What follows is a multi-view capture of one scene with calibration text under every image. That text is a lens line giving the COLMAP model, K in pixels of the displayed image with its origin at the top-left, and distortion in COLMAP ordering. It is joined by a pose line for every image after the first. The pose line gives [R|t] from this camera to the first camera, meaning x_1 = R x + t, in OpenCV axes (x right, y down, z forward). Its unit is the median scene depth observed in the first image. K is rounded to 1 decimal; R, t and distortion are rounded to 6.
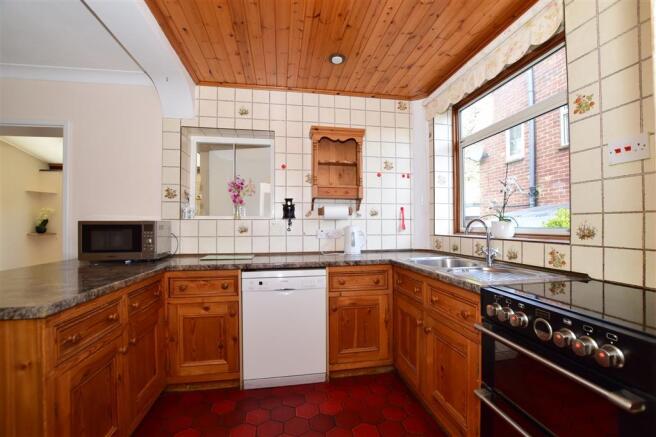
lens RADIAL K [[291.8, 0, 326.9], [0, 291.8, 222.3], [0, 0, 1]] dist [0.001847, 0.000124]
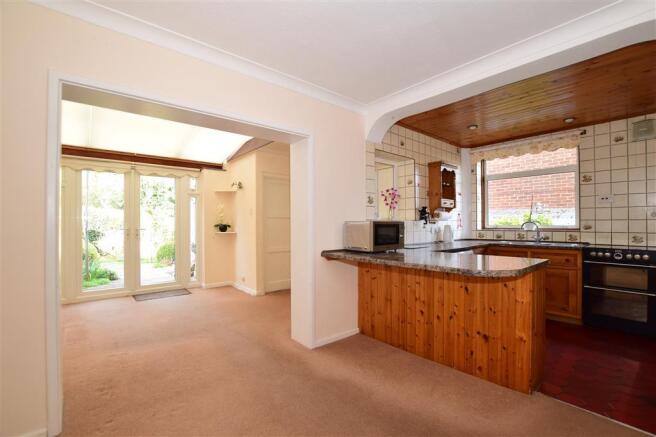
lens RADIAL K [[291.8, 0, 328.3], [0, 291.8, 220.7], [0, 0, 1]] dist [0.001847, 0.000124]
pose [[0.846989, 0.005053, 0.531586, -1.760493], [-0.004878, 0.999987, -0.001733, -0.004824], [-0.531588, -0.001126, 0.847002, -0.002292]]
